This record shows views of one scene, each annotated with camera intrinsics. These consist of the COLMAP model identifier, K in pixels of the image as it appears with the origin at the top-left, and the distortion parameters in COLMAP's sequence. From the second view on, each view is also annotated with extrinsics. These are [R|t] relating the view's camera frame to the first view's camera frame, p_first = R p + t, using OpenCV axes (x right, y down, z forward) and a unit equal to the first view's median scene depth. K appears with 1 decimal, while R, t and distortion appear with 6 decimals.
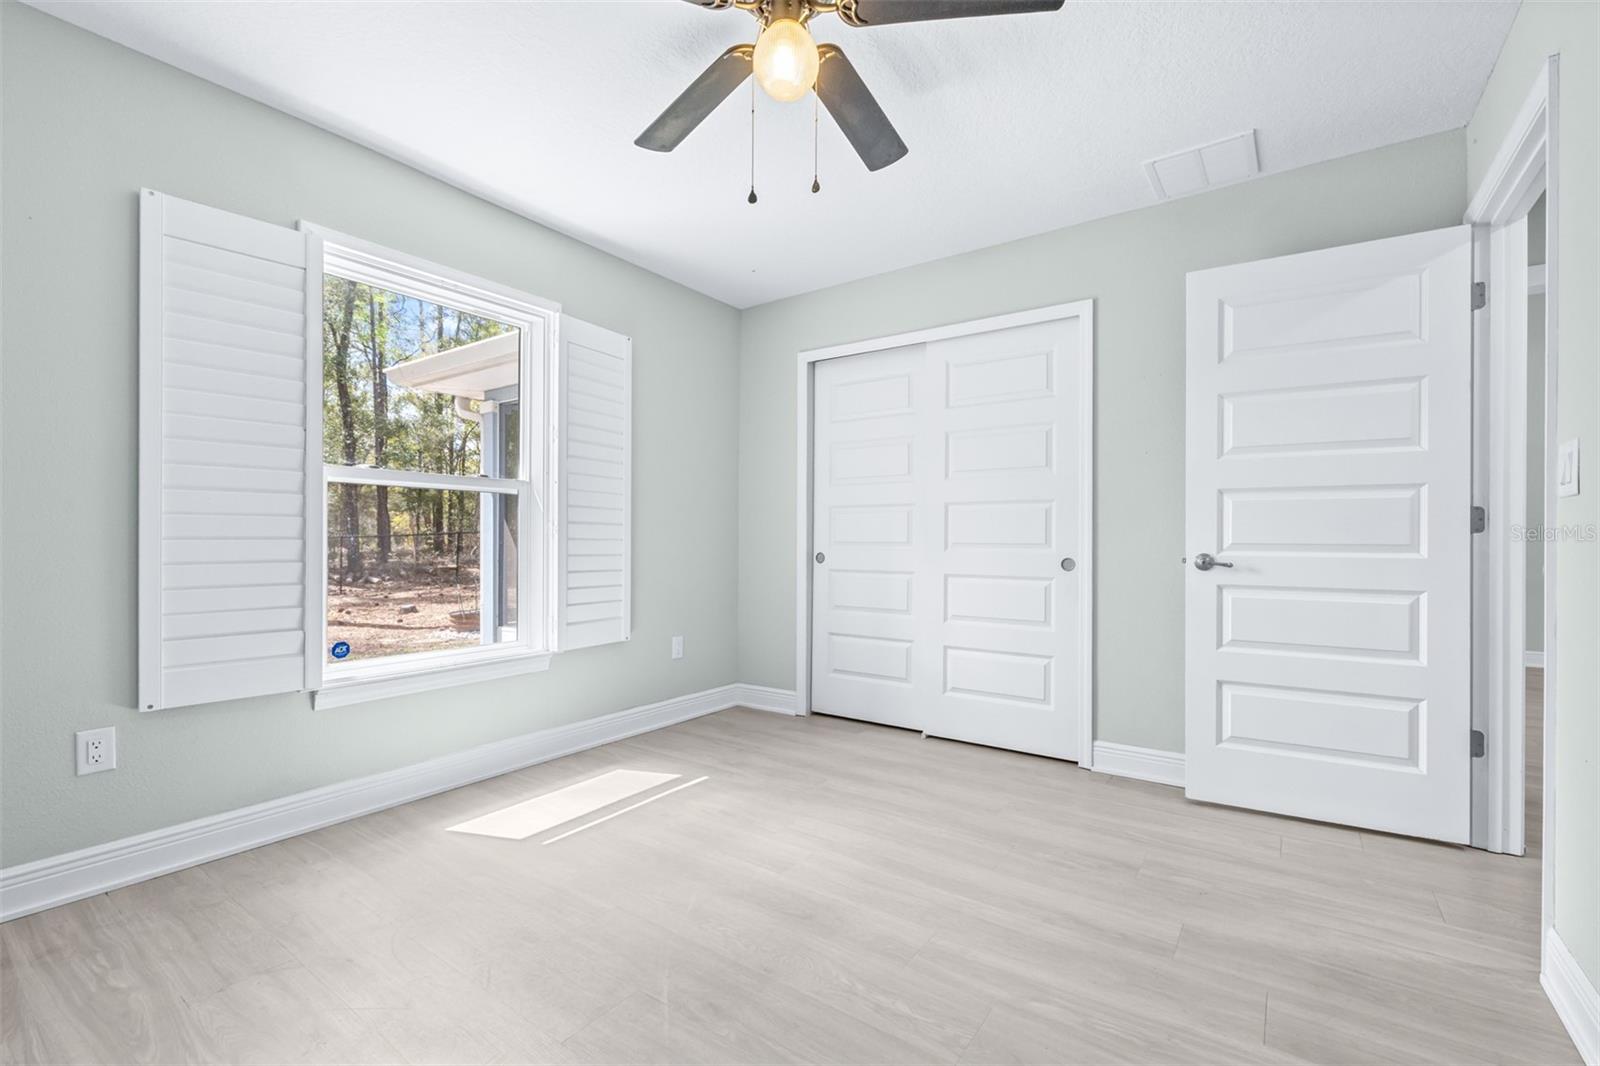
lens RADIAL K [[689.8, 0, 798.2], [0, 689.8, 538.9], [0, 0, 1]] dist [0.000773, -0.000434]
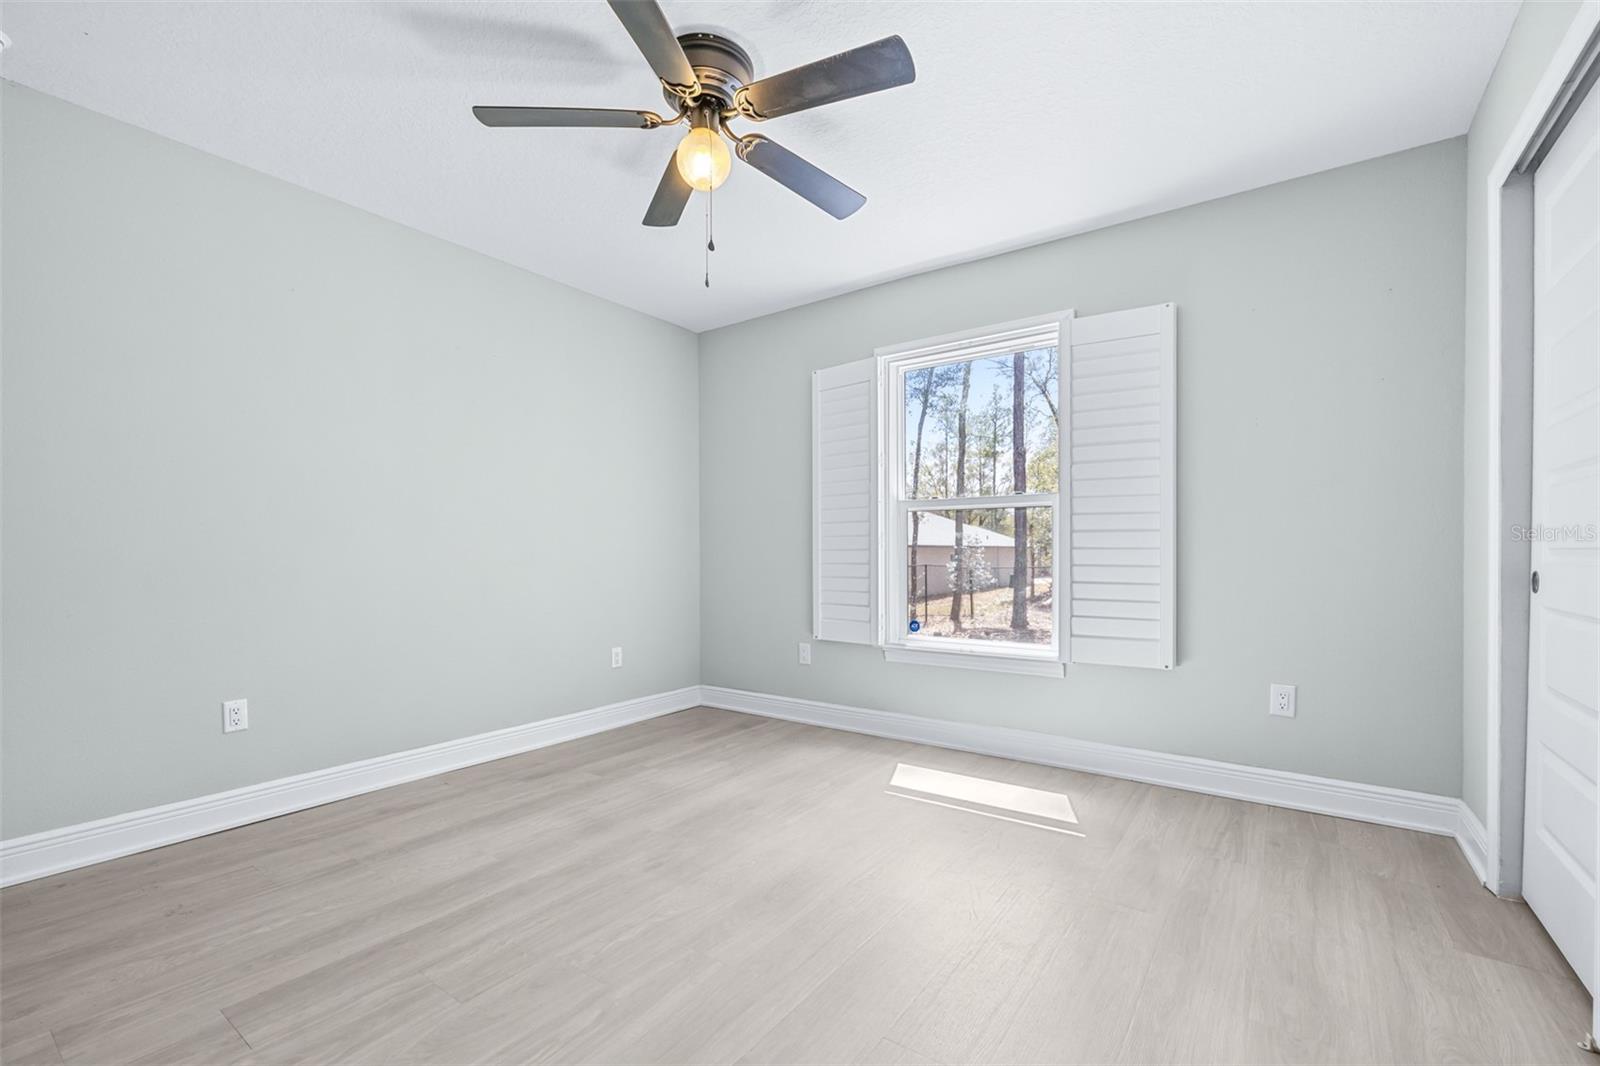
lens RADIAL K [[680.7, 0, 801.1], [0, 680.7, 554.6], [0, 0, 1]] dist [-0.001645, -0.000268]
pose [[0.000119, -0.000397, -1.000000, 0.694758], [0.004427, 0.999990, -0.000396, 0.008901], [0.999990, -0.004427, 0.000120, 0.680511]]
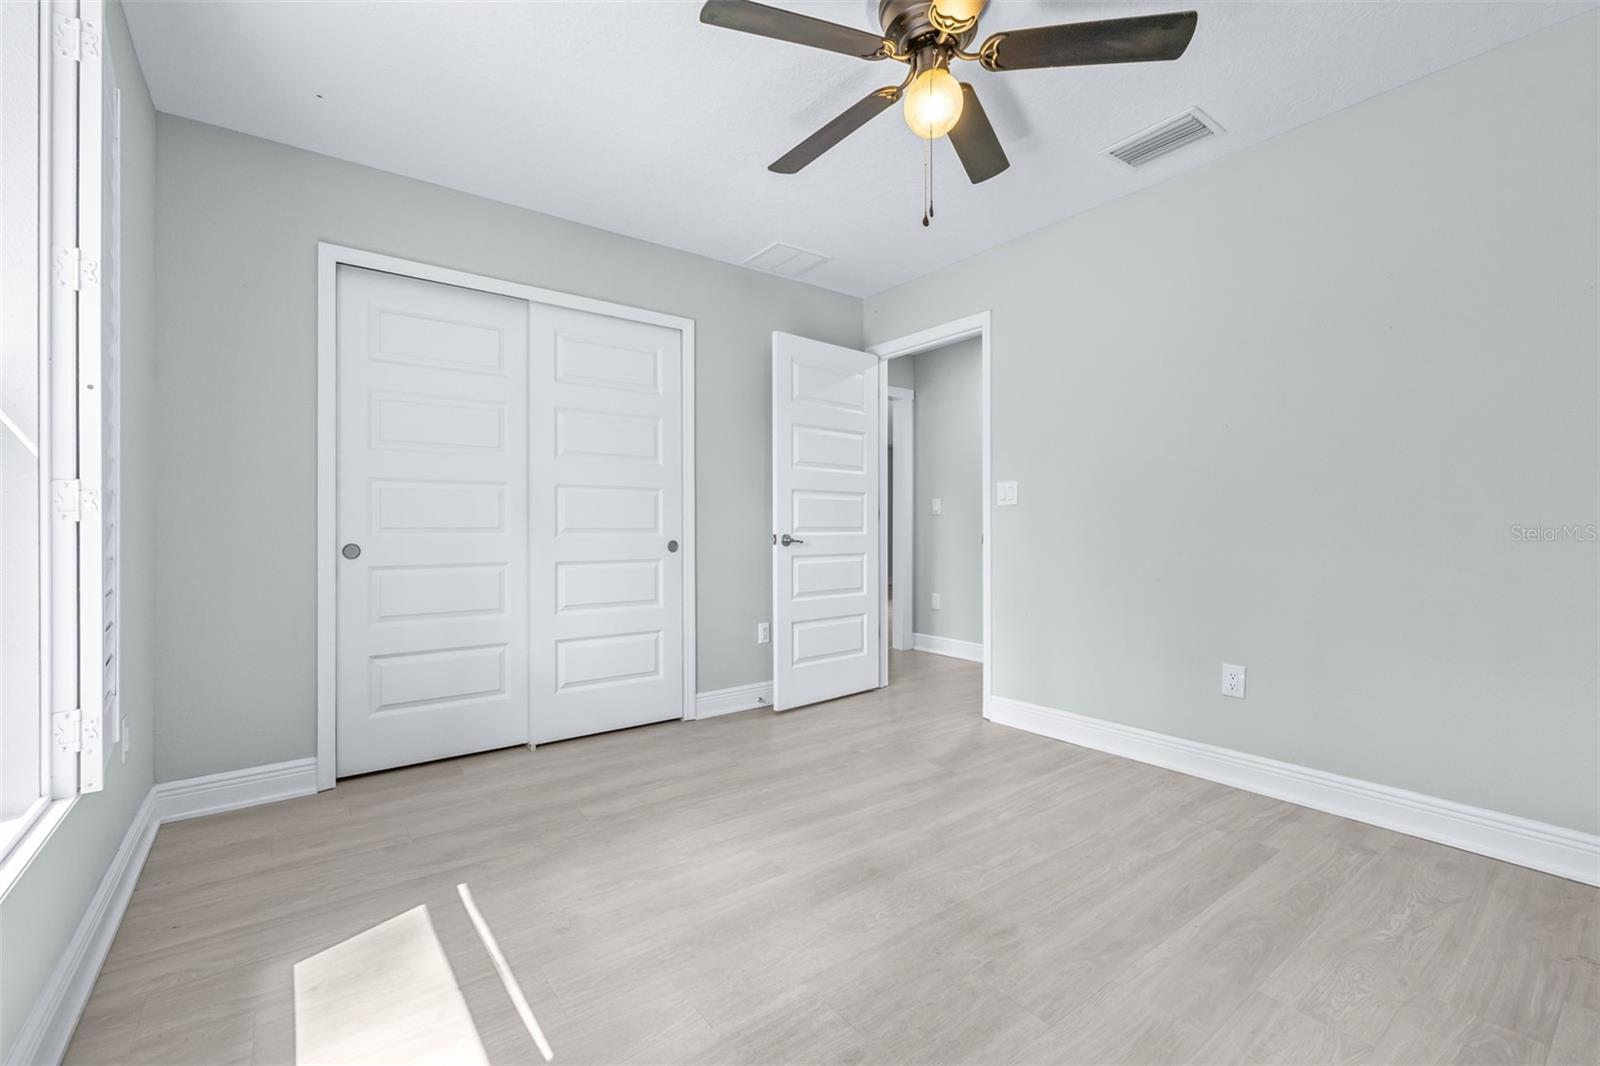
lens RADIAL K [[682.9, 0, 799.7], [0, 682.9, 524.3], [0, 0, 1]] dist [0.001146, 0.000107]
pose [[0.299465, 0.000969, 0.954107, -0.673090], [0.002253, 0.999996, -0.001723, 0.003710], [-0.954105, 0.002665, 0.299461, 0.508377]]
